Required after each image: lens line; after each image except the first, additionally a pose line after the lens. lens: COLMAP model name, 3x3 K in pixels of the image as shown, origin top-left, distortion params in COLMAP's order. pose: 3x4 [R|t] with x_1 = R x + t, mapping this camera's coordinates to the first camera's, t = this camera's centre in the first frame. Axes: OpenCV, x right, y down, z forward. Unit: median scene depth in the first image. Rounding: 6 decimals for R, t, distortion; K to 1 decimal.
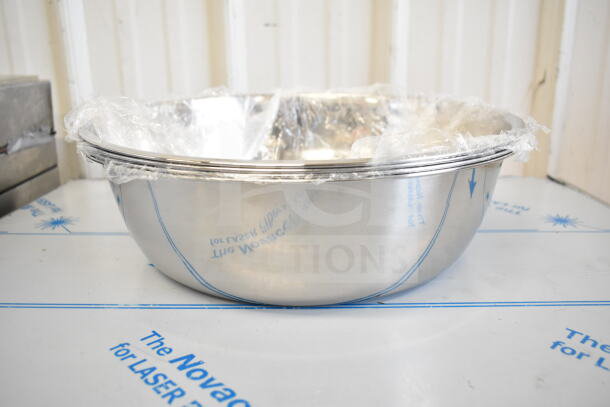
lens RADIAL K [[497.7, 0, 305.8], [0, 497.7, 204.3], [0, 0, 1]] dist [-0.037521, 0.013321]
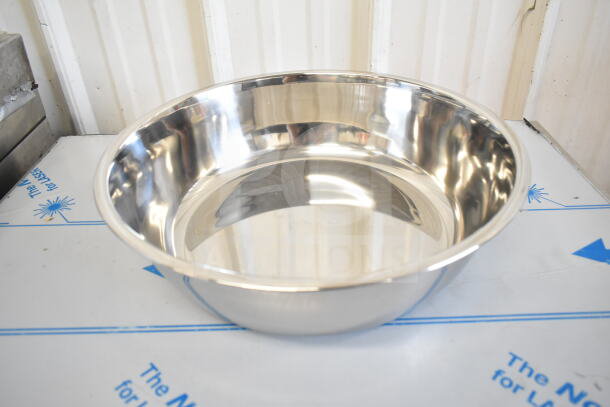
lens RADIAL K [[461.4, 0, 306.8], [0, 461.4, 204.9], [0, 0, 1]] dist [-0.020257, 0.005417]
pose [[0.999444, -0.033345, -0.000175, 0.072048], [0.031831, 0.952494, 0.302889, -0.437608], [-0.009933, -0.302726, 0.953026, 0.092204]]
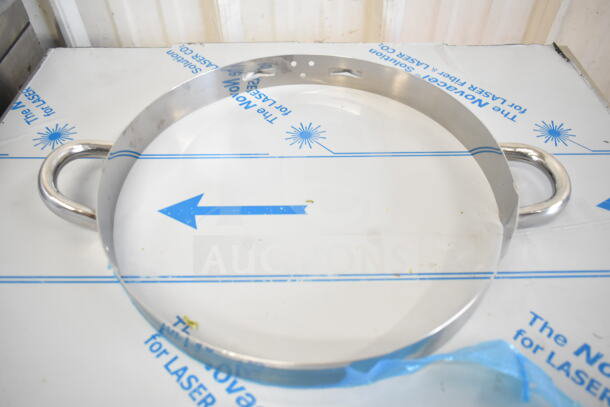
lens RADIAL K [[461.4, 0, 305.6], [0, 461.4, 201.3], [0, 0, 1]] dist [-0.020257, 0.005417]
pose [[0.999730, -0.013641, 0.018814, -0.026009], [0.002223, 0.862025, 0.506862, -0.559354], [-0.023132, -0.506683, 0.861822, 0.212145]]
